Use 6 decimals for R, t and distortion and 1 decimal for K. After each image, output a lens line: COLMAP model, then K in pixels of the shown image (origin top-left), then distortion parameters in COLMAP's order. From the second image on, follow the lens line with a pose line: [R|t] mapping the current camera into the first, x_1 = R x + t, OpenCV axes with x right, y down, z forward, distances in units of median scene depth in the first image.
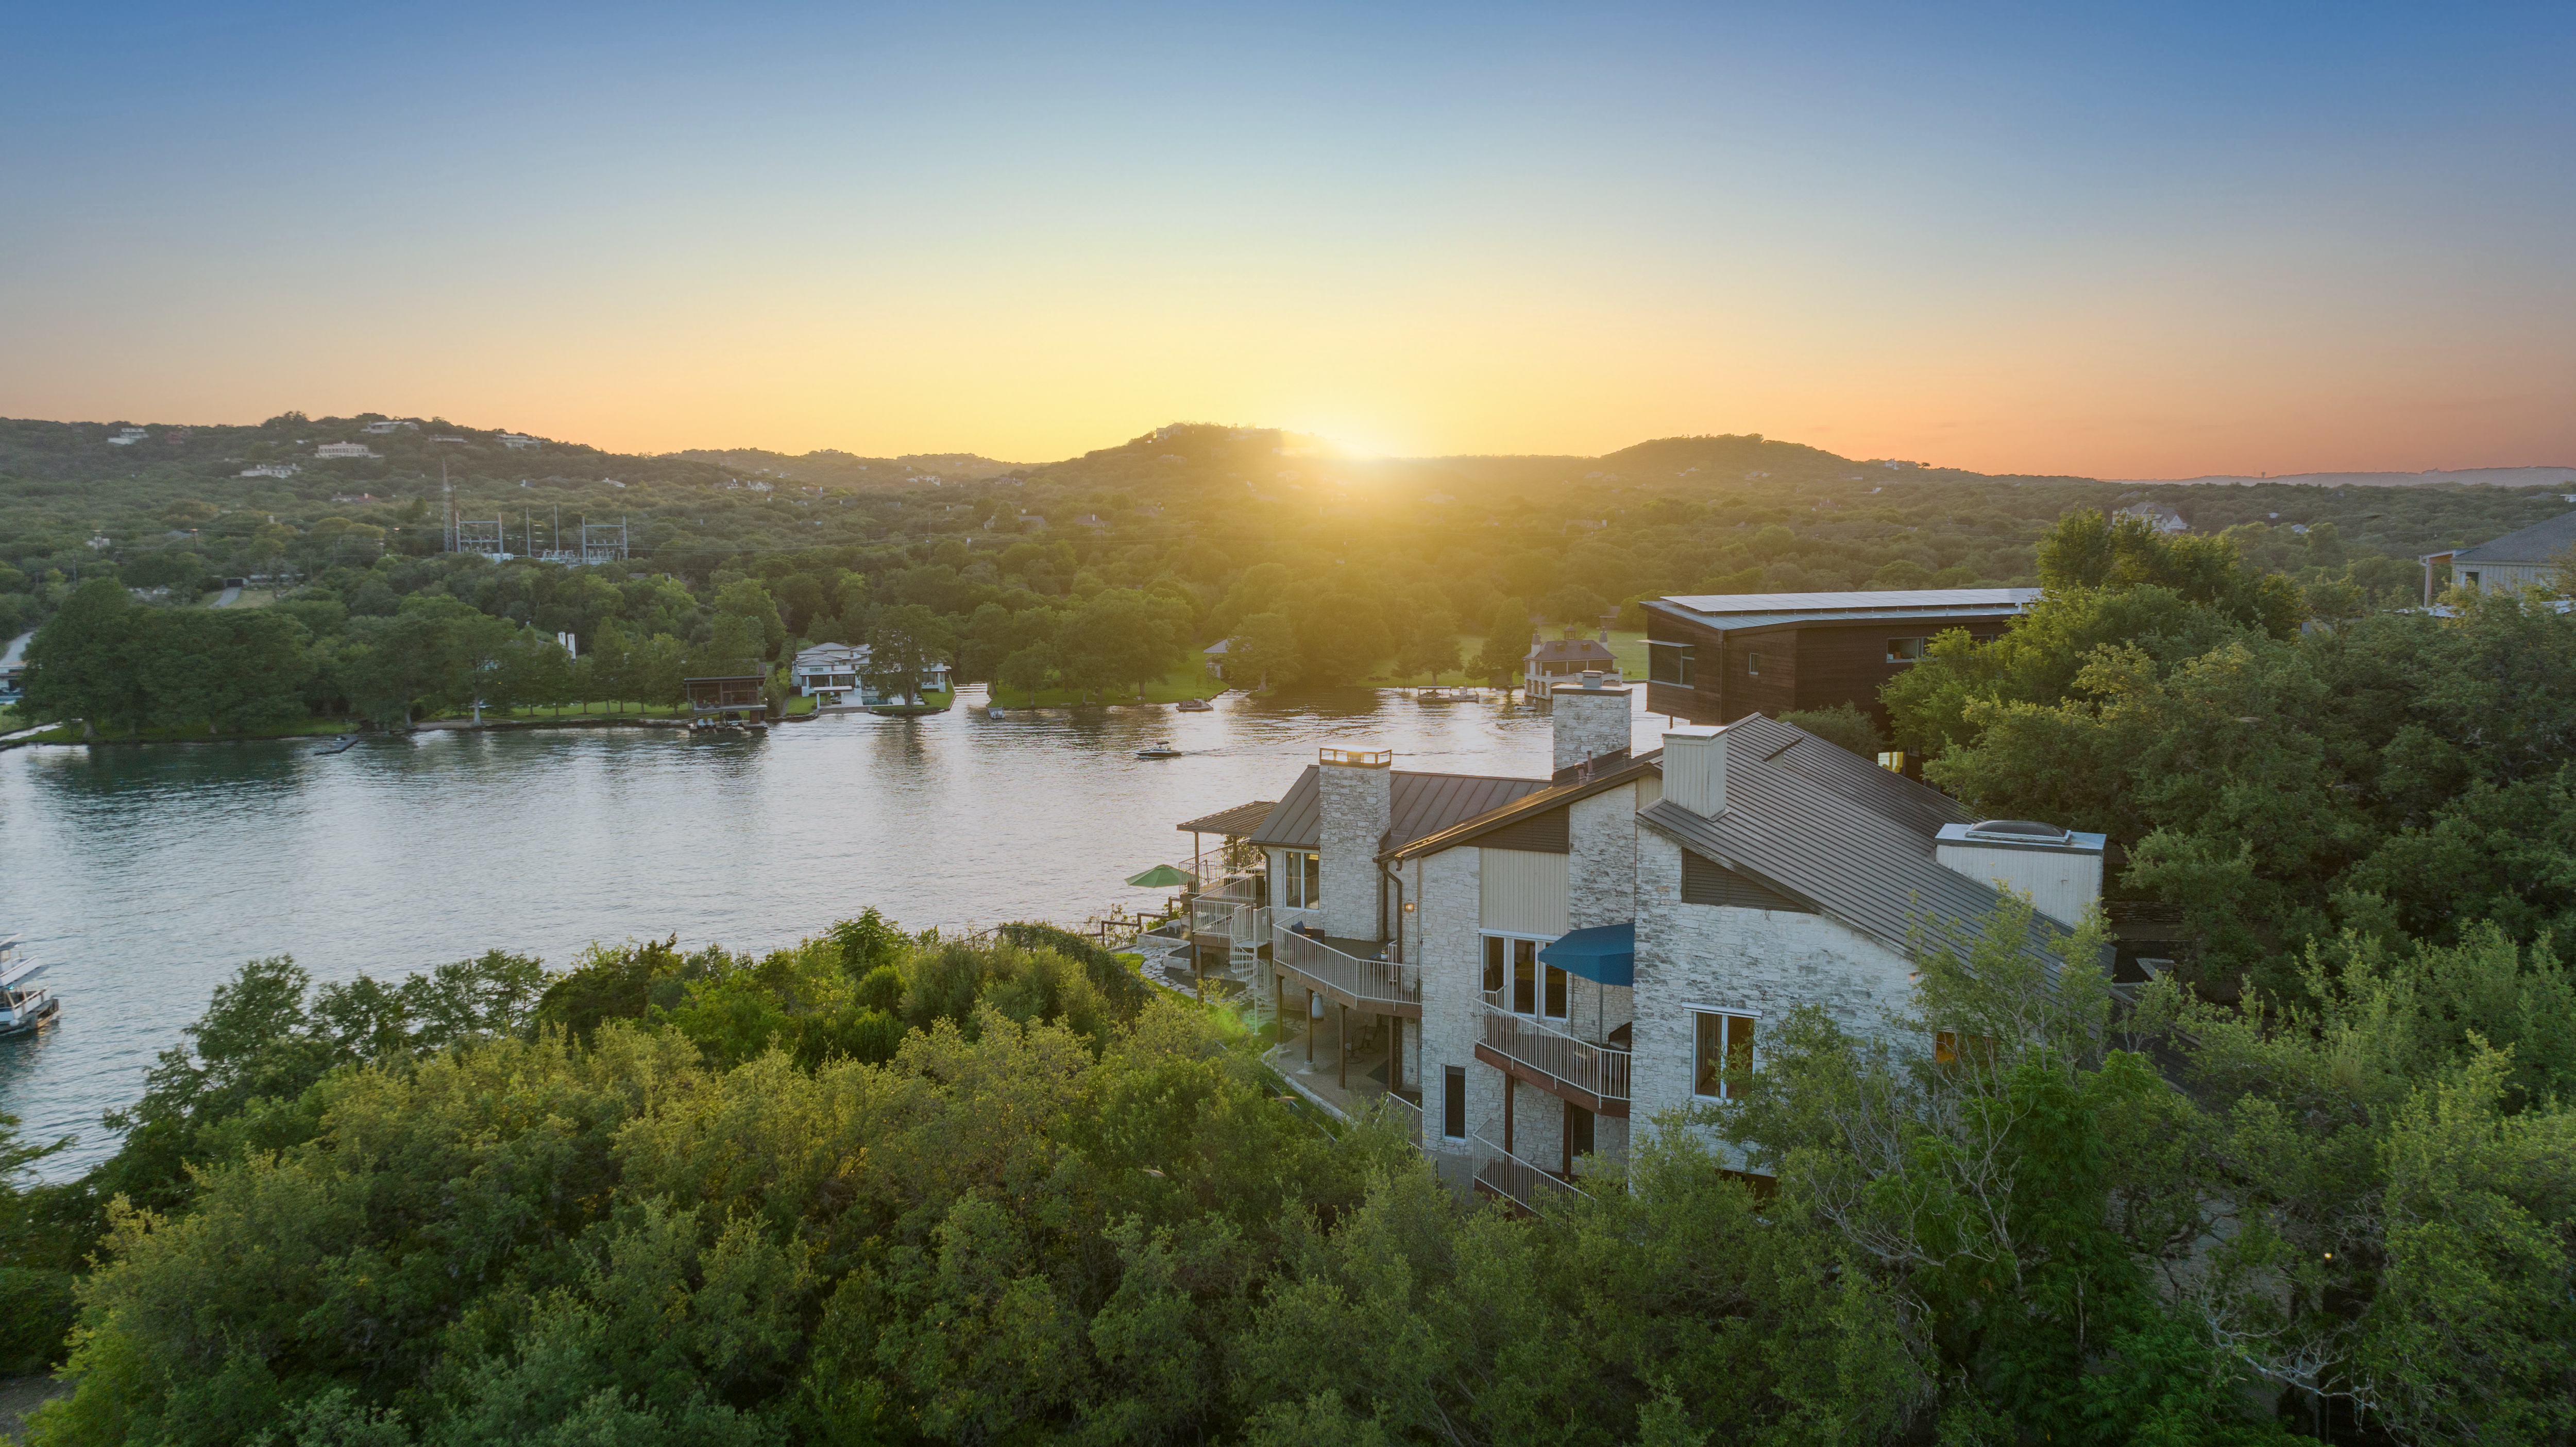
lens RADIAL K [[1782.0, 0, 1288.0], [0, 1782.0, 723.5], [0, 0, 1]] dist [-0.010434, -0.003778]
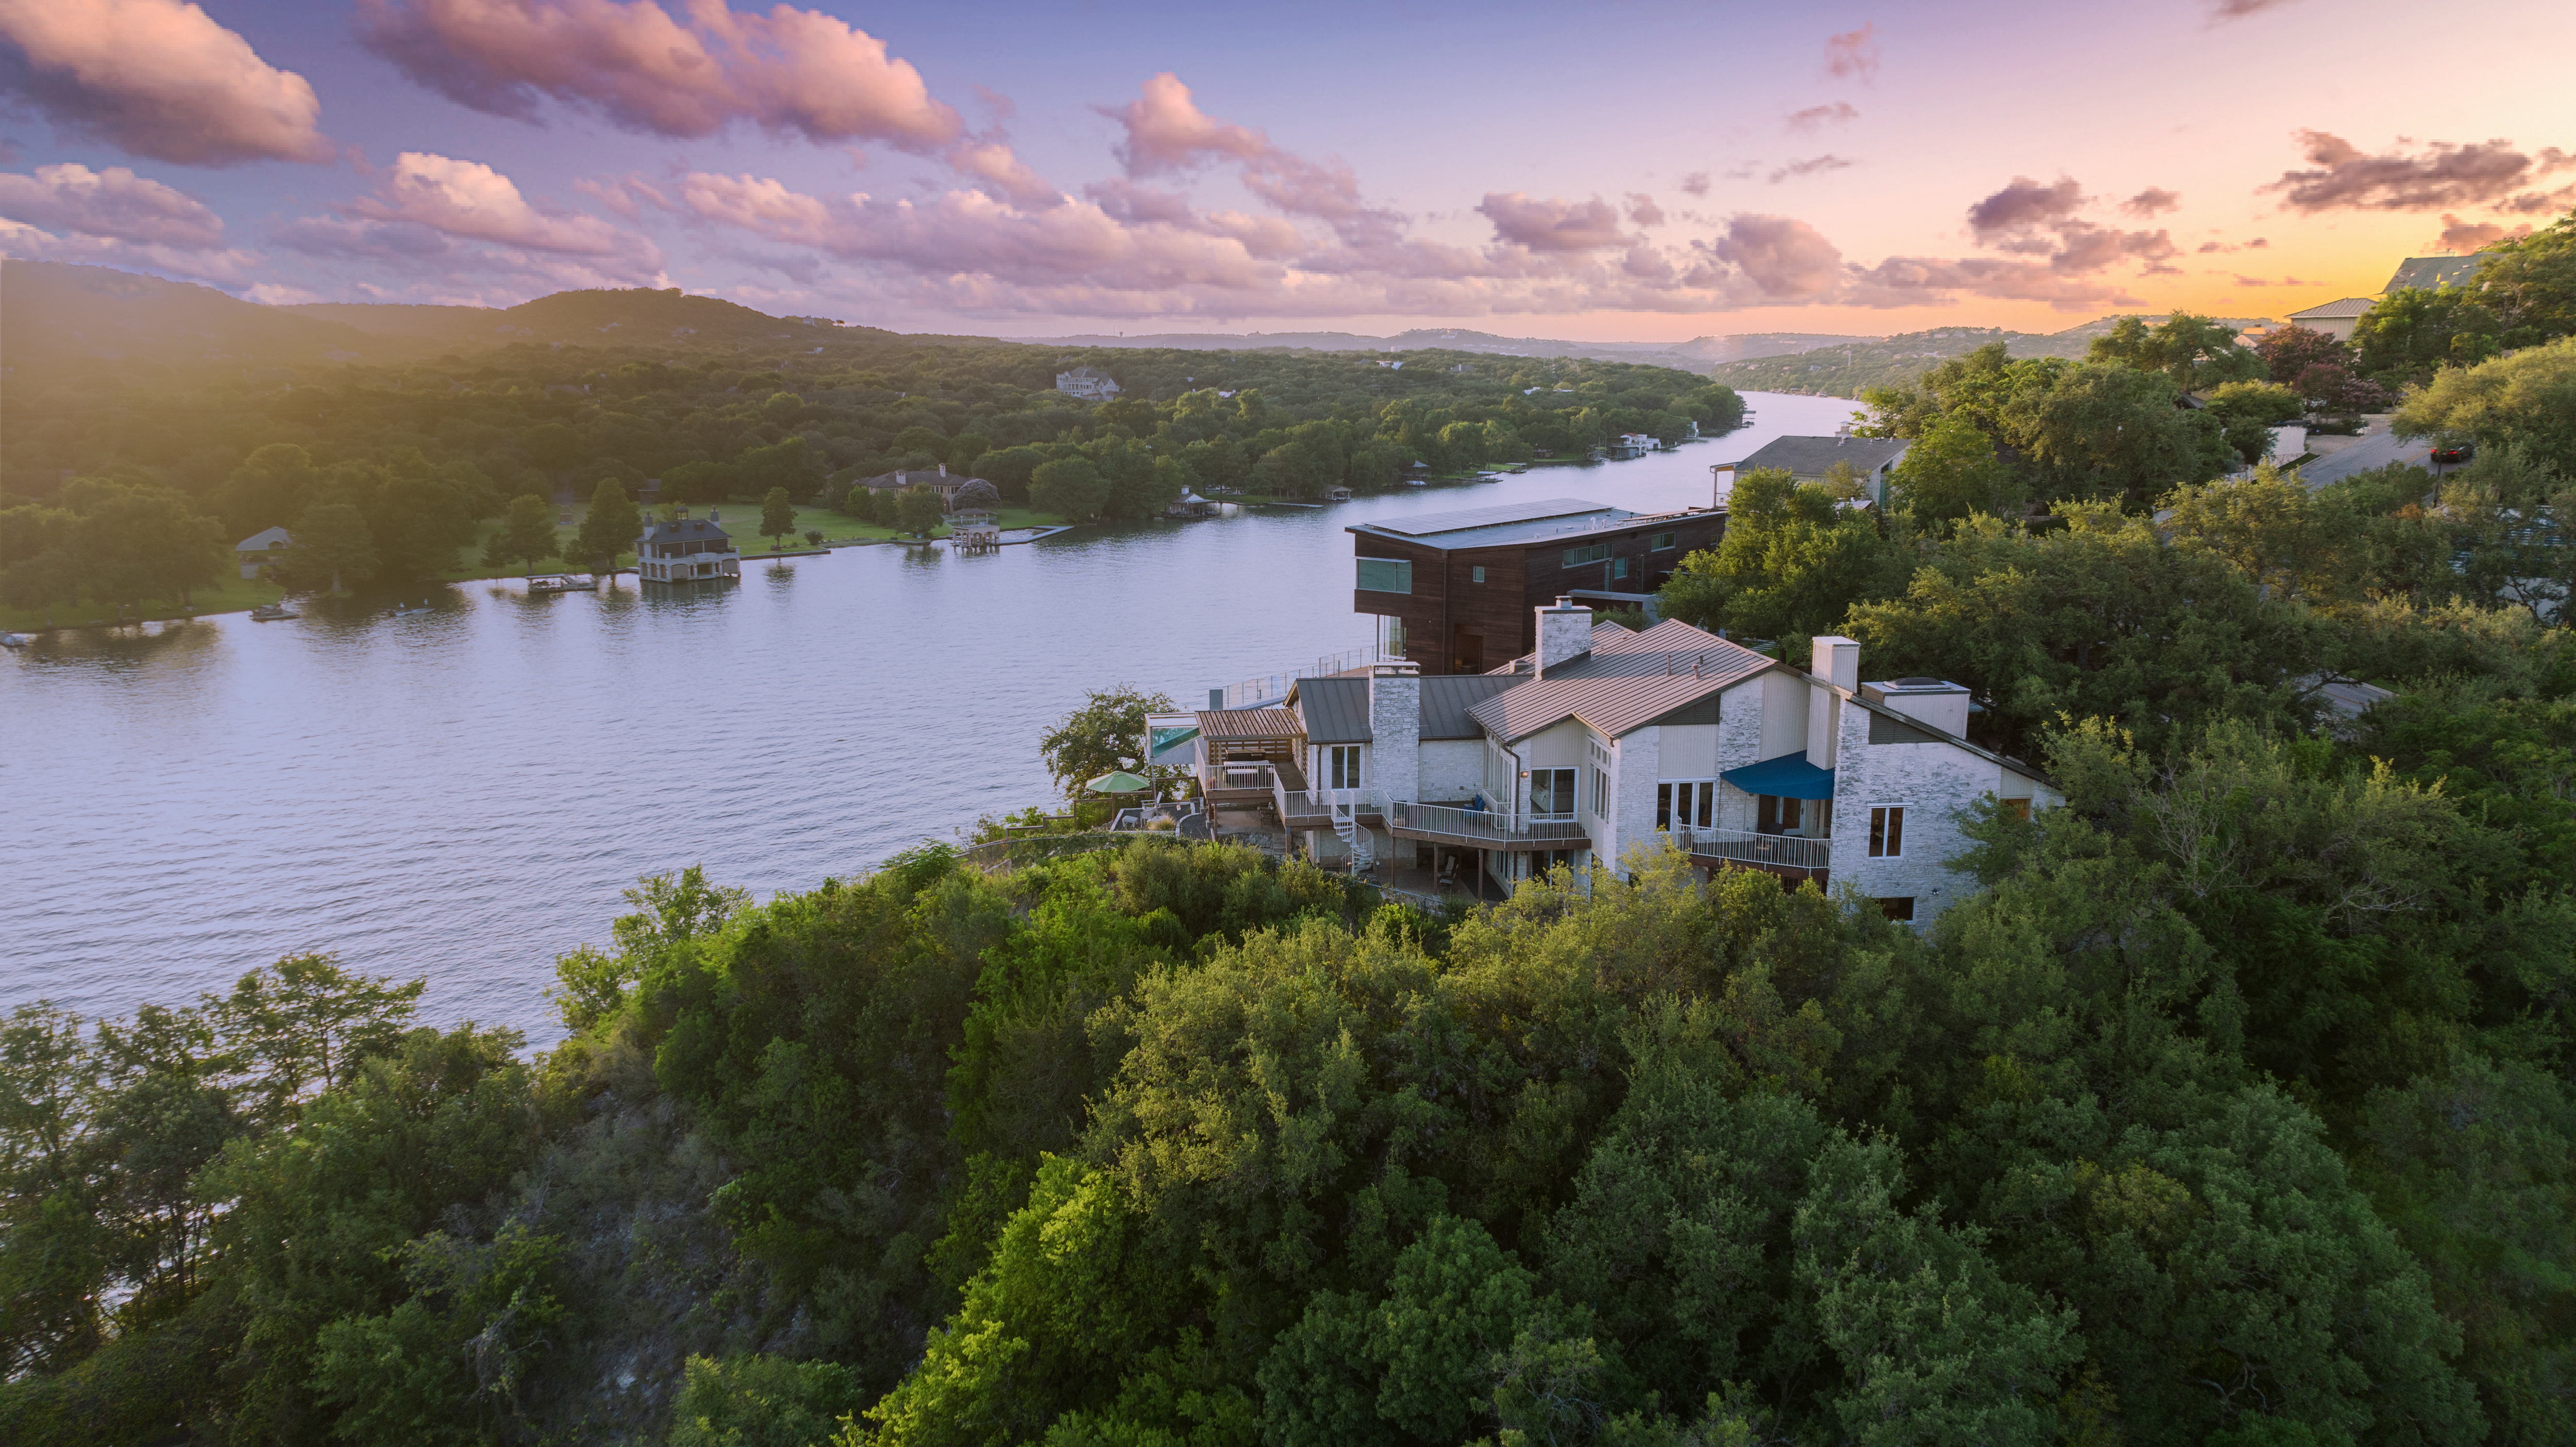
lens RADIAL K [[1782.0, 0, 1288.0], [0, 1782.0, 723.5], [0, 0, 1]] dist [-0.010434, -0.003778]
pose [[0.831670, -0.101831, 0.545853, -0.084624], [0.058228, 0.993614, 0.096647, -0.008321], [-0.552209, -0.048595, 0.832288, -0.006640]]
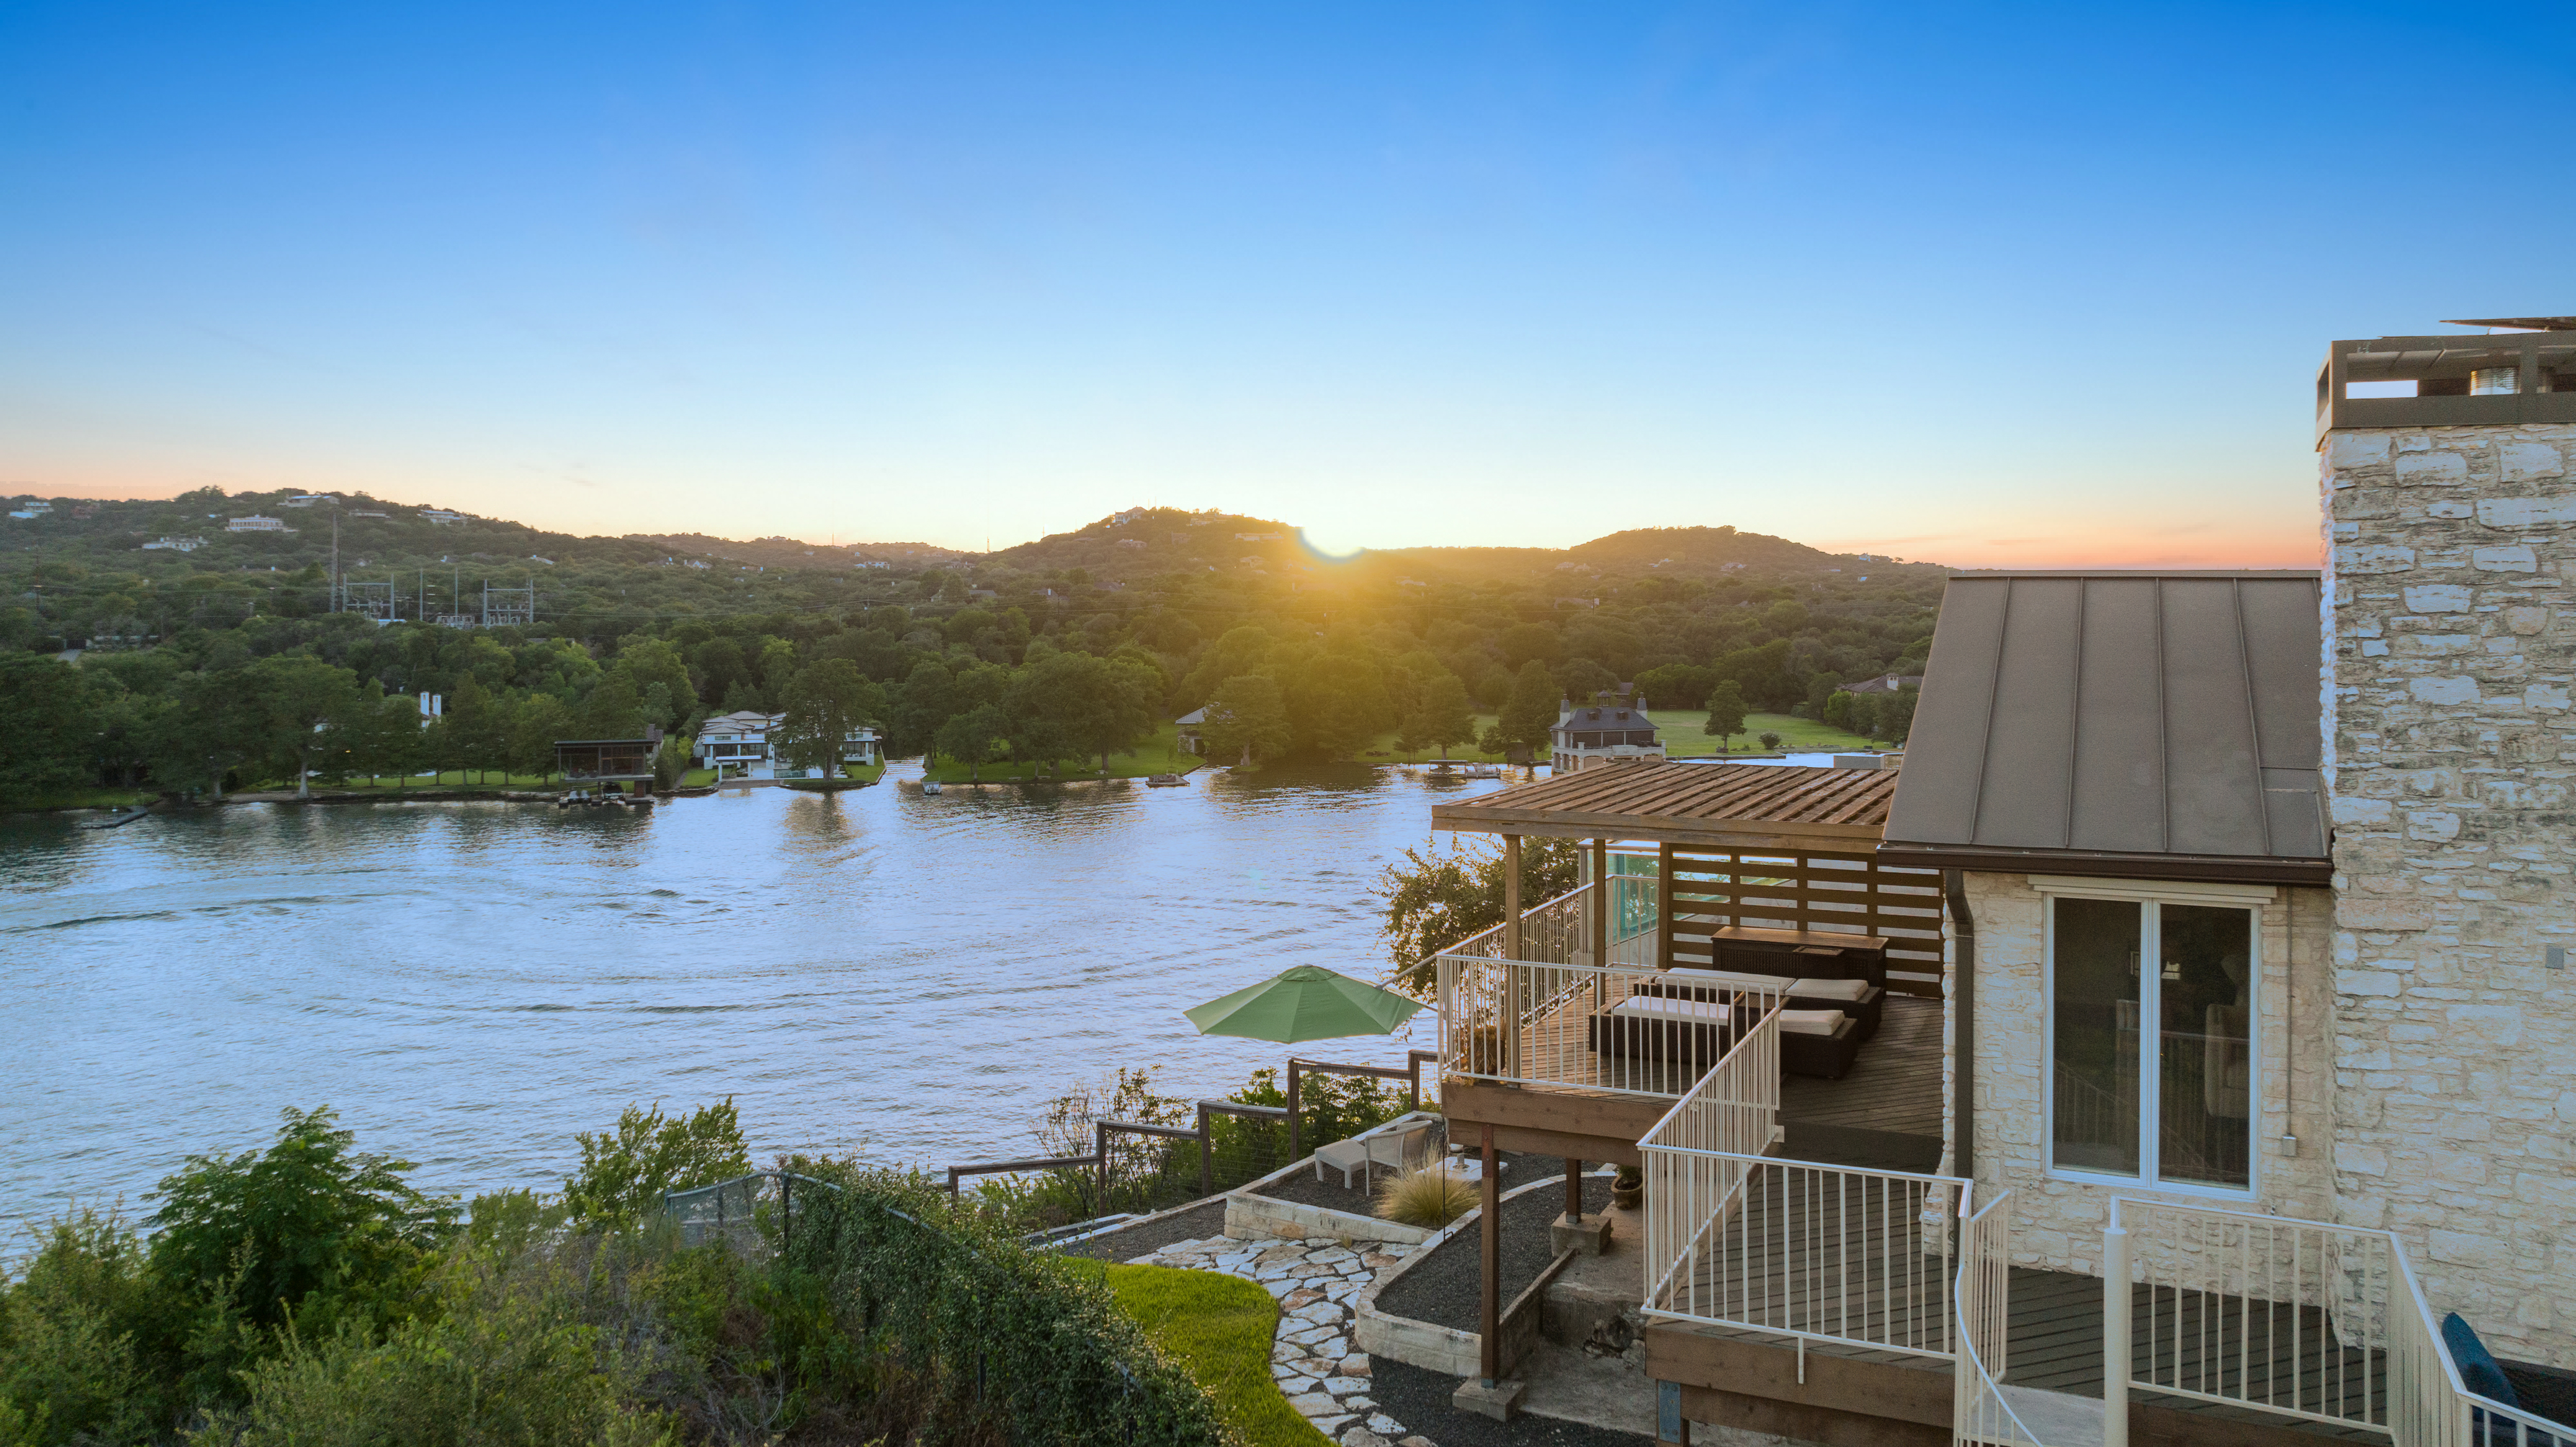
lens RADIAL K [[1830.1, 0, 1287.7], [0, 1830.1, 603.4], [0, 0, 1]] dist [-0.013342, 0.006213]
pose [[0.999725, 0.007069, 0.022369, -0.011054], [-0.004342, 0.992802, -0.119690, 0.007386], [-0.023054, 0.119560, 0.992559, 0.090781]]
